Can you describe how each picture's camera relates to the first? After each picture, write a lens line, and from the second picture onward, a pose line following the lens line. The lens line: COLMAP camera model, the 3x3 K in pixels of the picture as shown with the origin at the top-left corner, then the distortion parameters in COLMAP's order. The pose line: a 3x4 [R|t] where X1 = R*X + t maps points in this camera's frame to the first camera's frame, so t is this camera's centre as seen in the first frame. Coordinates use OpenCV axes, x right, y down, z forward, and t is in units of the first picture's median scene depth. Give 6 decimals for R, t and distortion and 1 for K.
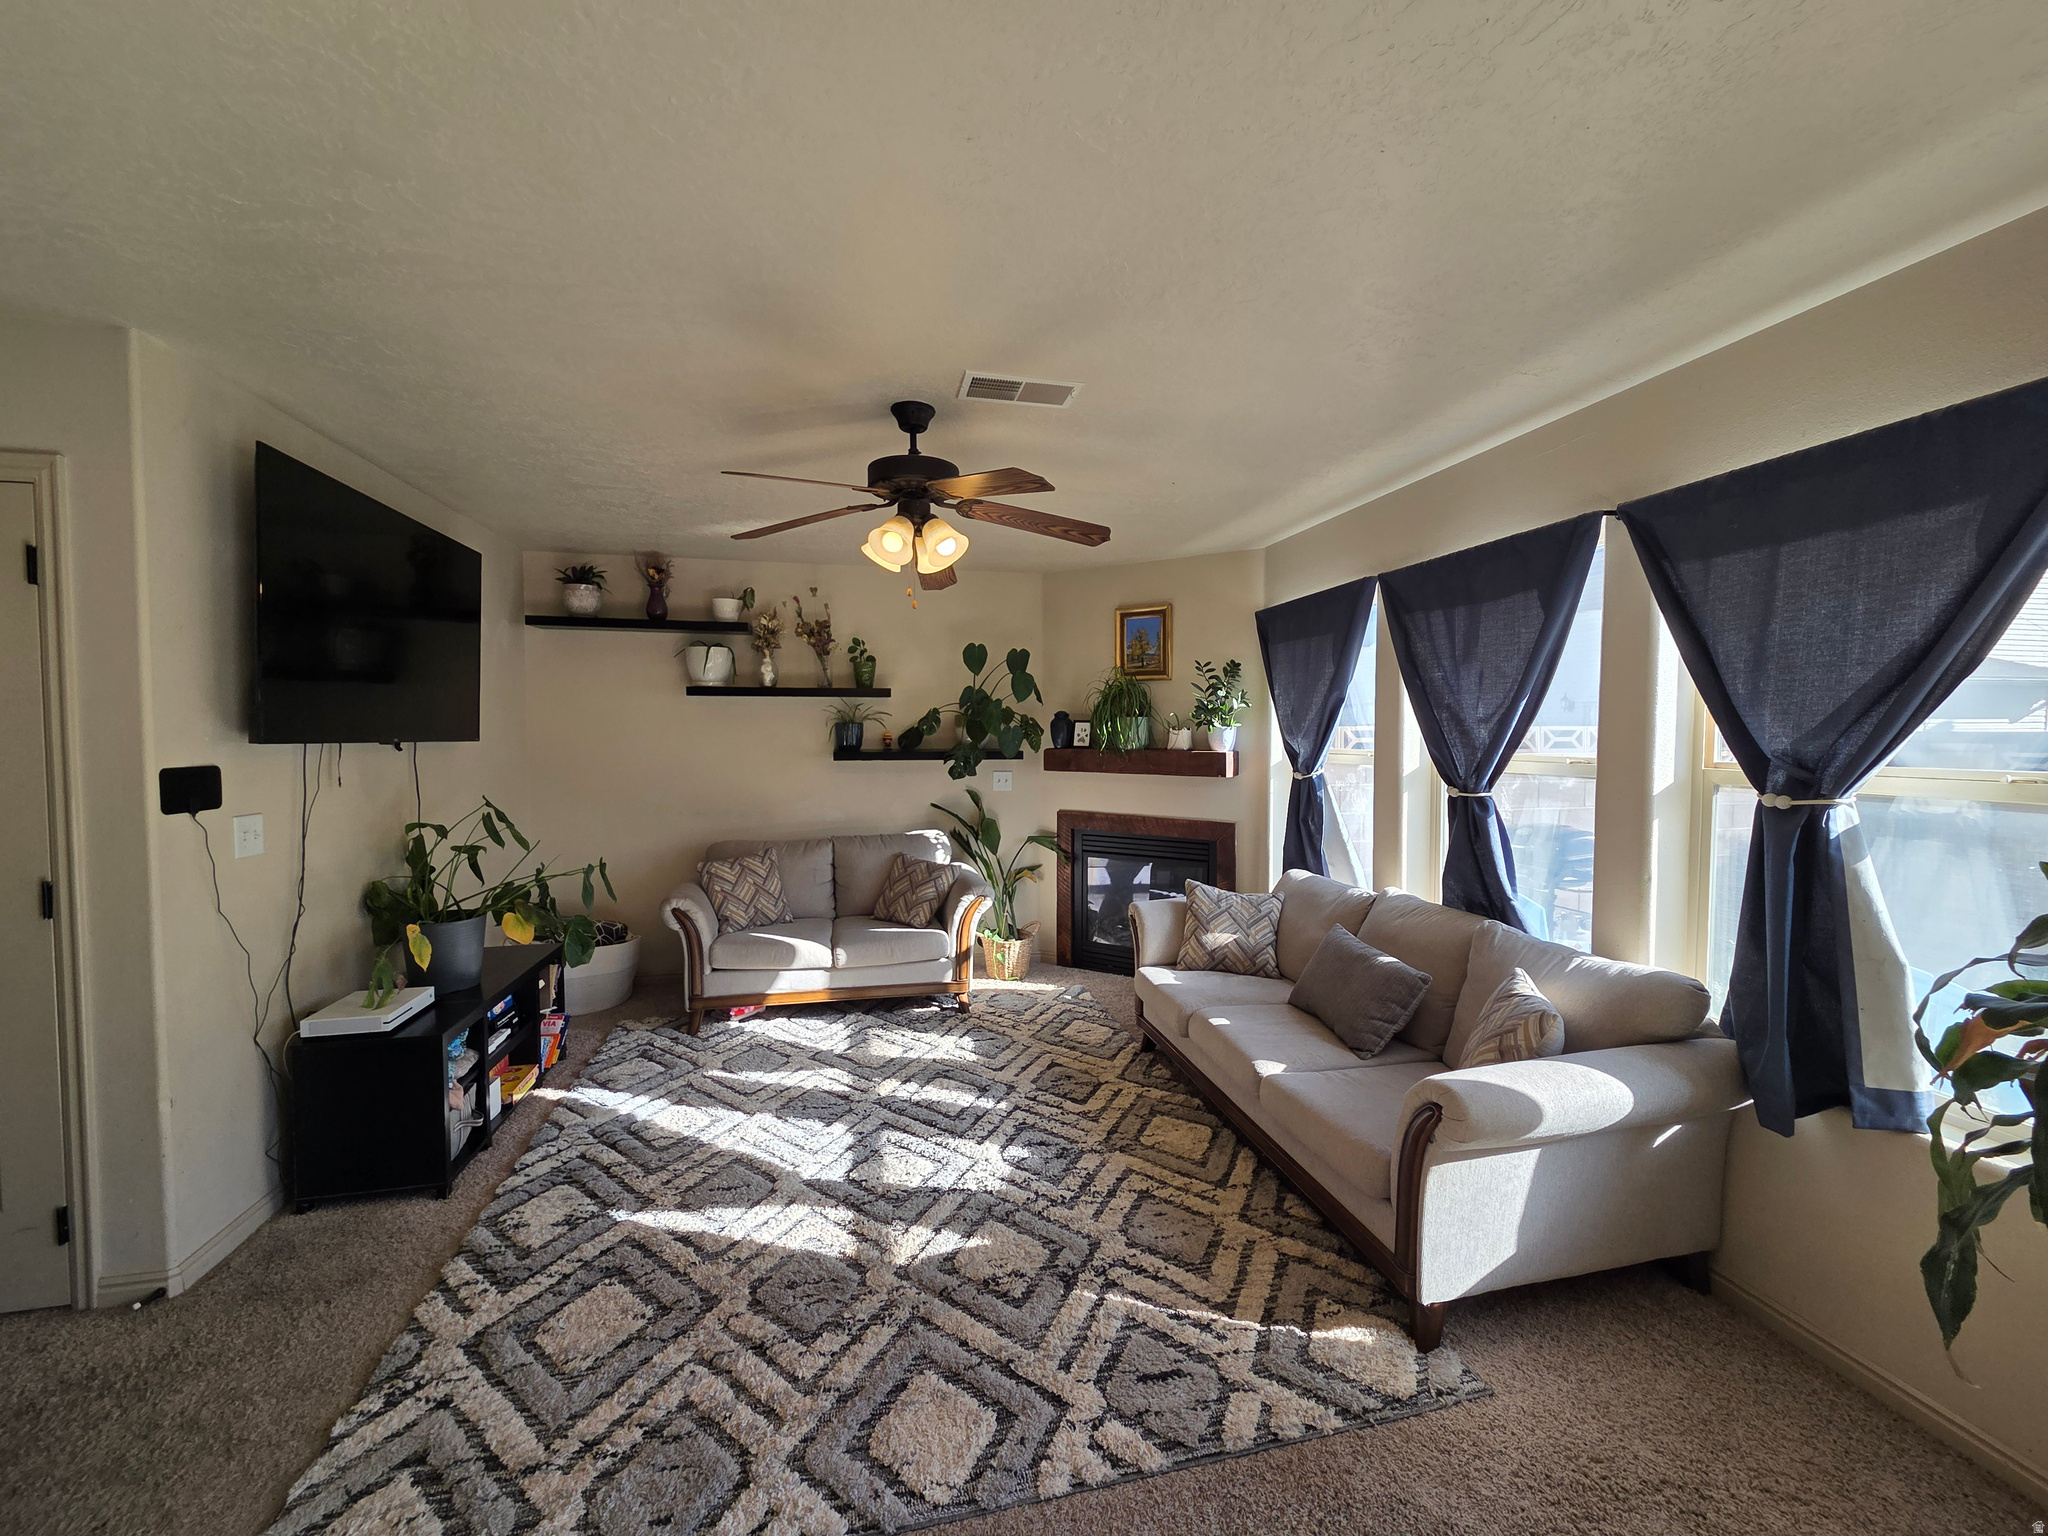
lens RADIAL K [[835.8, 0, 1034.9], [0, 835.8, 766.7], [0, 0, 1]] dist [0.001913, -0.001122]
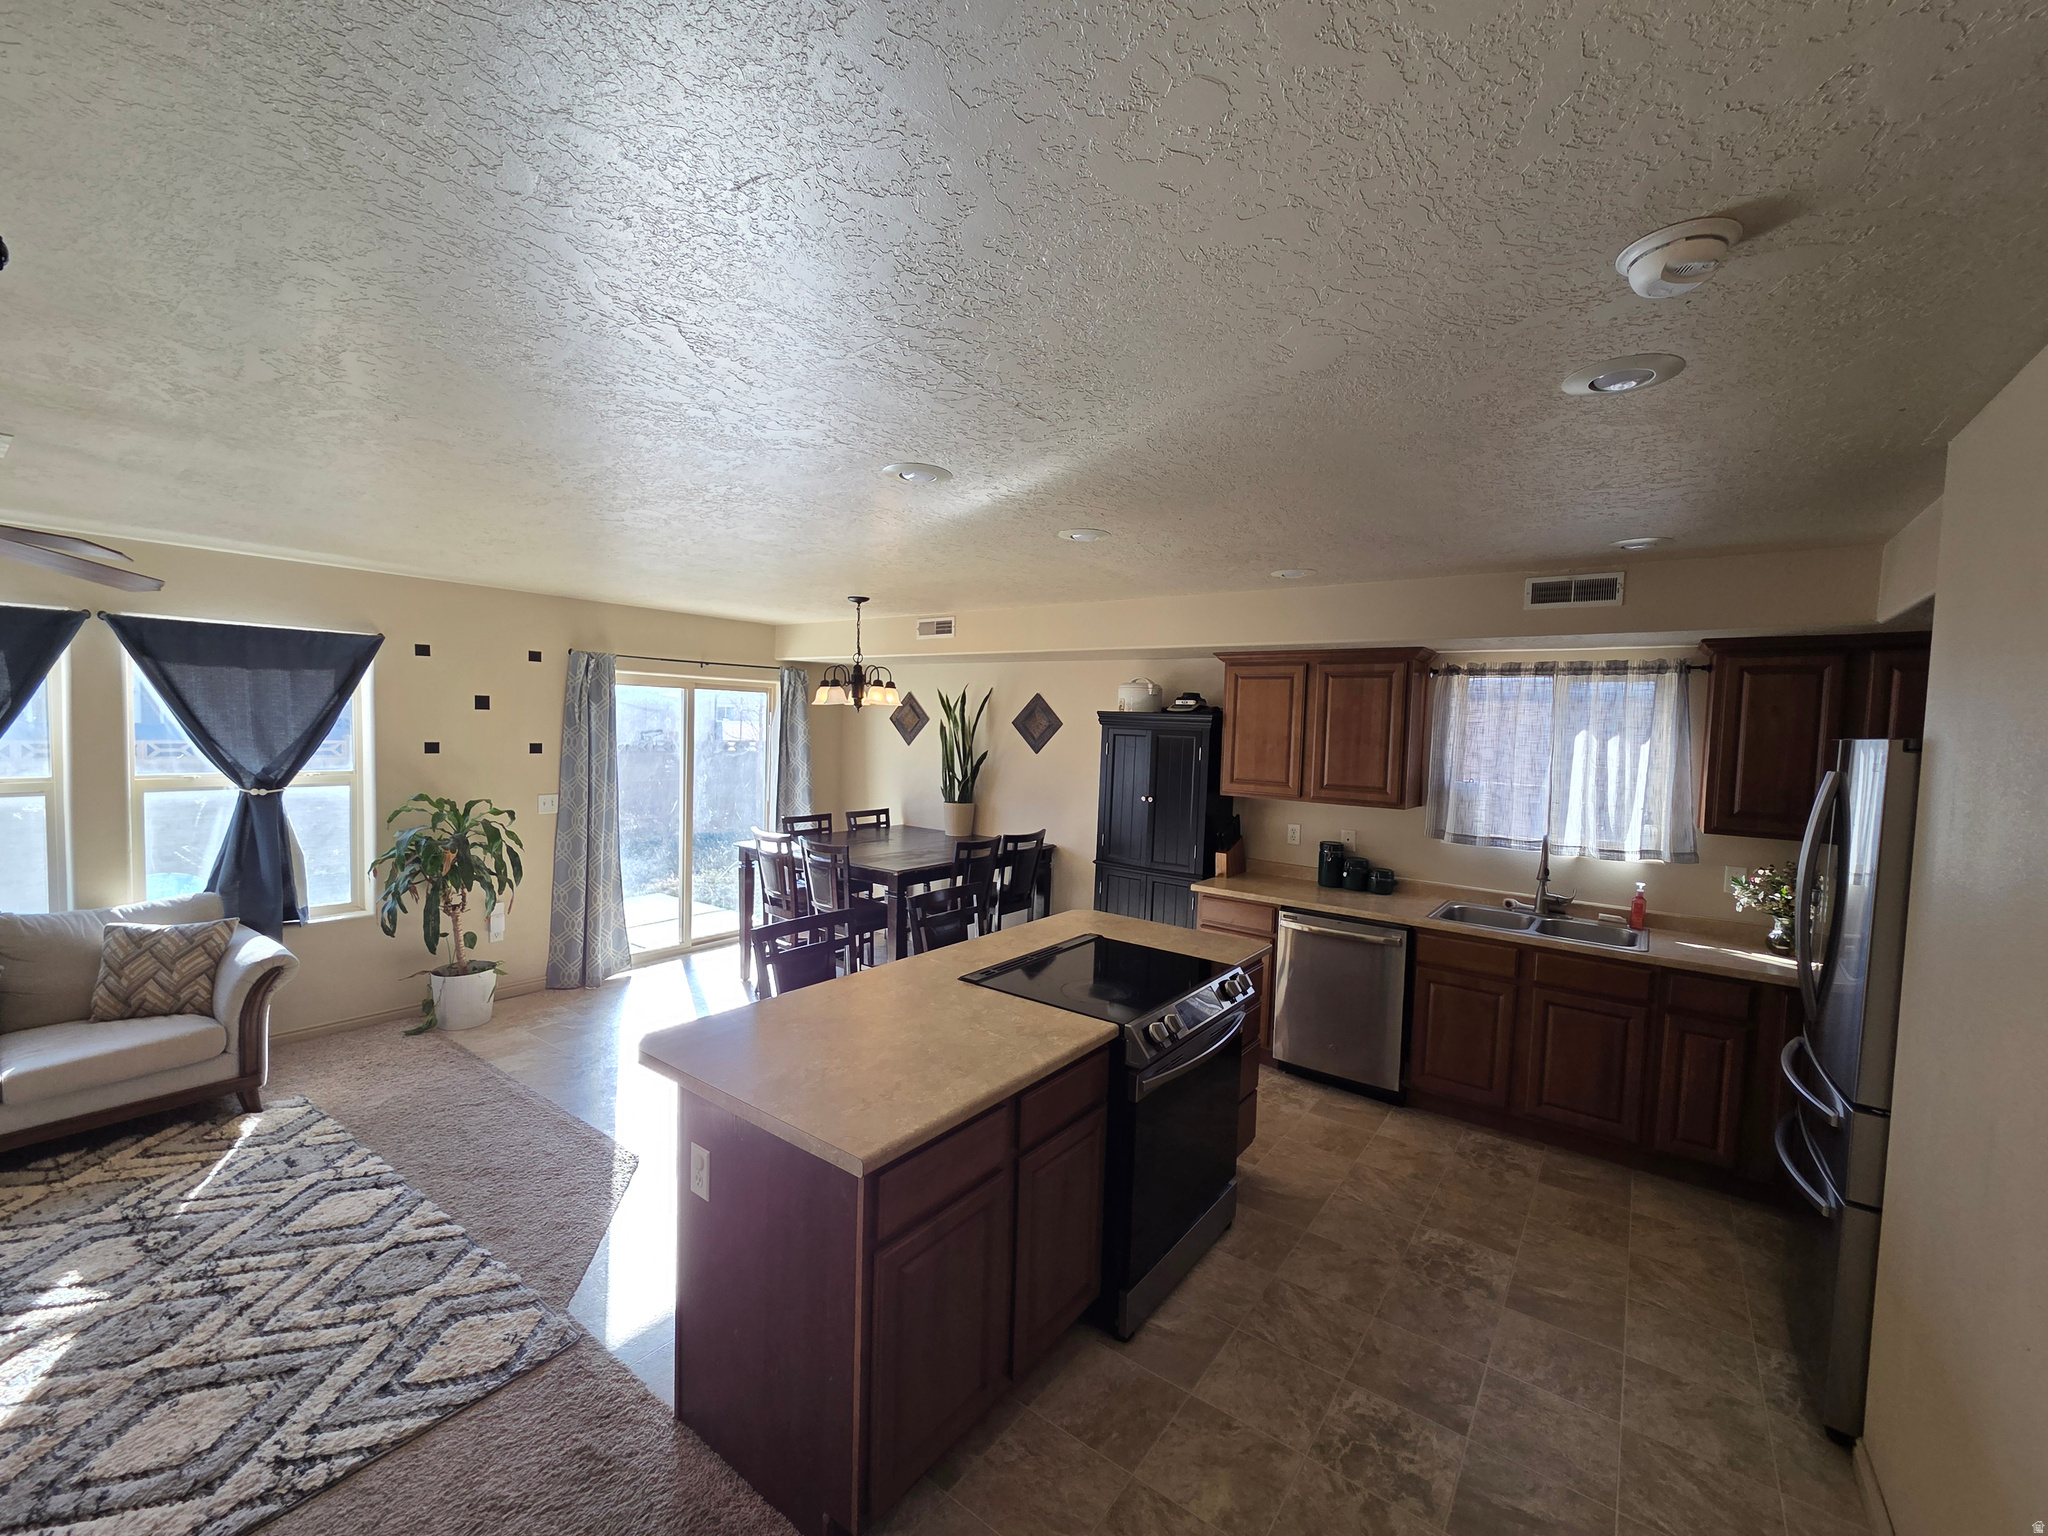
lens RADIAL K [[835.8, 0, 1026.4], [0, 835.8, 769.0], [0, 0, 1]] dist [0.001913, -0.001122]
pose [[-0.648355, -0.059454, 0.759013, -1.606307], [0.000909, 0.996885, 0.078863, -0.149035], [-0.761337, 0.051821, -0.646282, 0.727726]]
